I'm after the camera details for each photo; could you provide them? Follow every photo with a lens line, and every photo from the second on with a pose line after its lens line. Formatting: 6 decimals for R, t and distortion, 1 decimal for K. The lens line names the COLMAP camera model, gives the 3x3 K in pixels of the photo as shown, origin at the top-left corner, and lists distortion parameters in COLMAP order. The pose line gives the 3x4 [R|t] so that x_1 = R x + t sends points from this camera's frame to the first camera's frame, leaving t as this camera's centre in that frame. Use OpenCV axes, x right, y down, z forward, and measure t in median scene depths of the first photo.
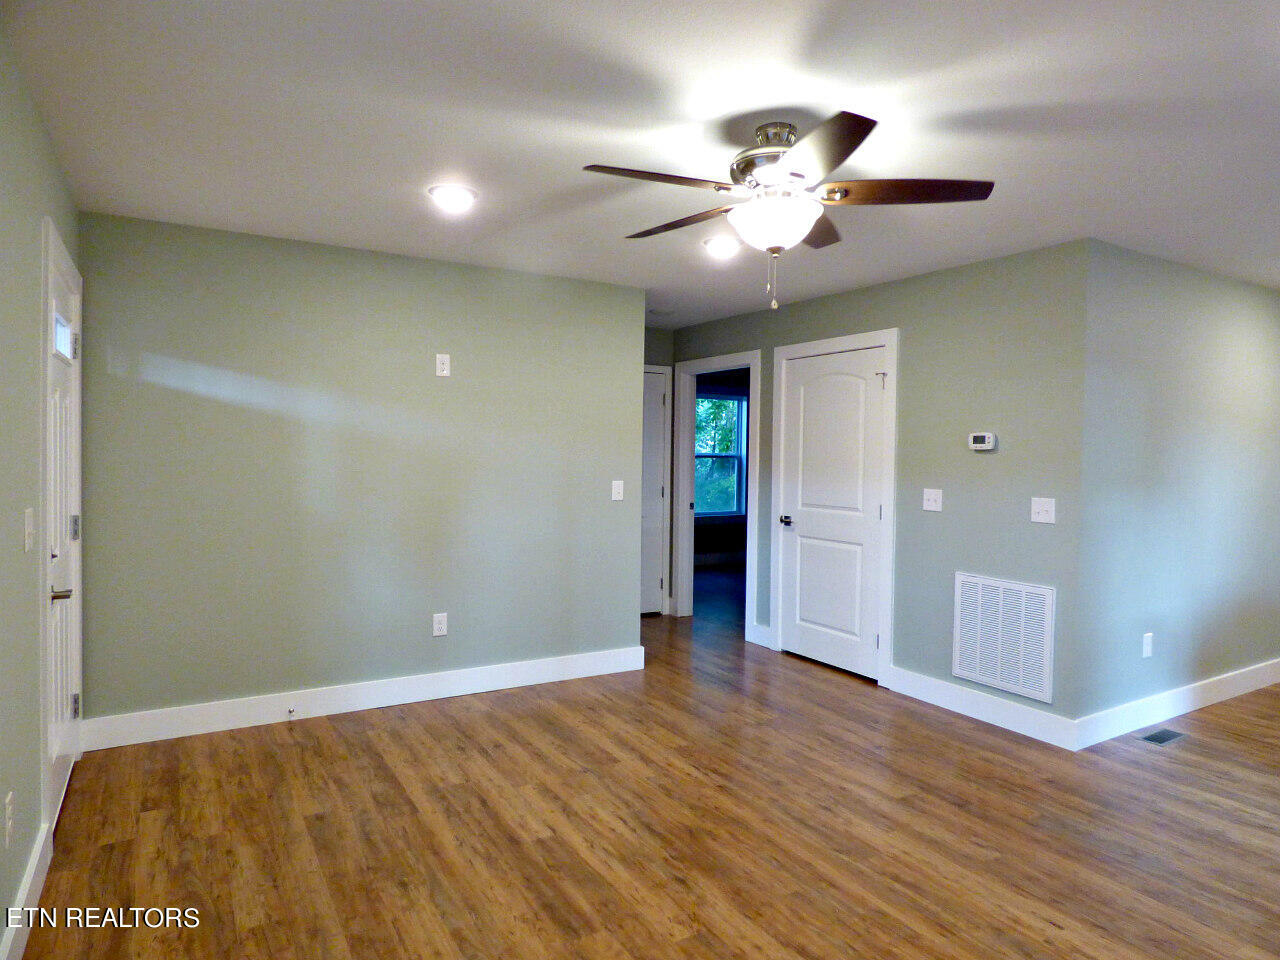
lens RADIAL K [[772.2, 0, 656.9], [0, 772.2, 475.0], [0, 0, 1]] dist [-0.003226, -0.001216]
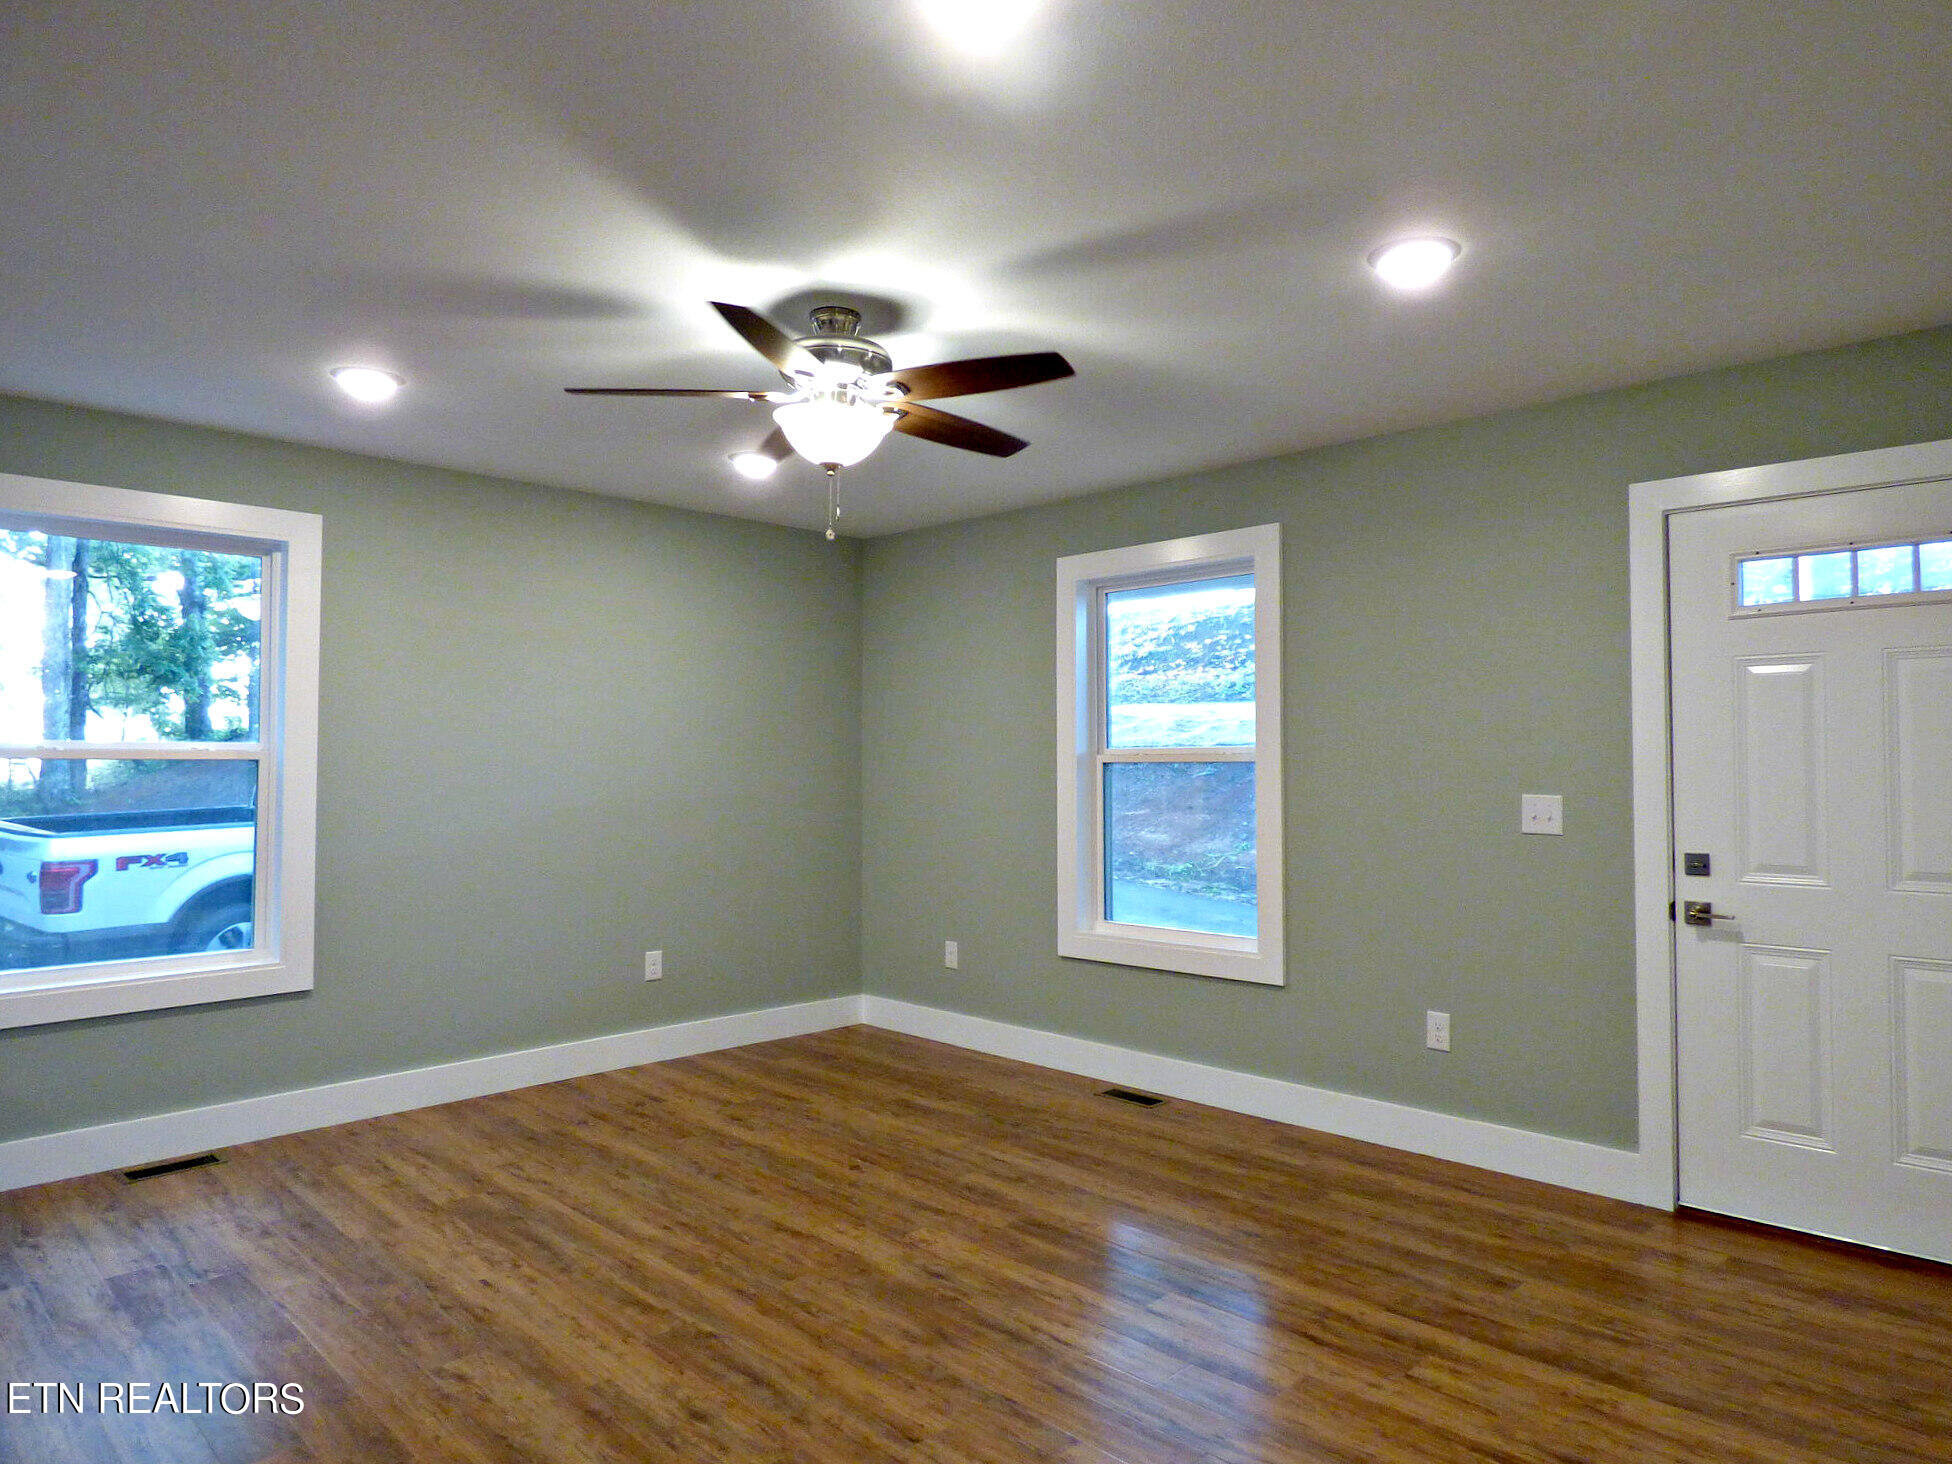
lens RADIAL K [[1177.6, 0, 1001.8], [0, 1177.6, 724.5], [0, 0, 1]] dist [-0.003226, -0.001216]
pose [[-0.969912, -0.017509, -0.242827, 0.247047], [-0.016501, 0.999845, -0.006183, -0.023927], [0.242897, -0.001990, -0.970050, 2.012733]]
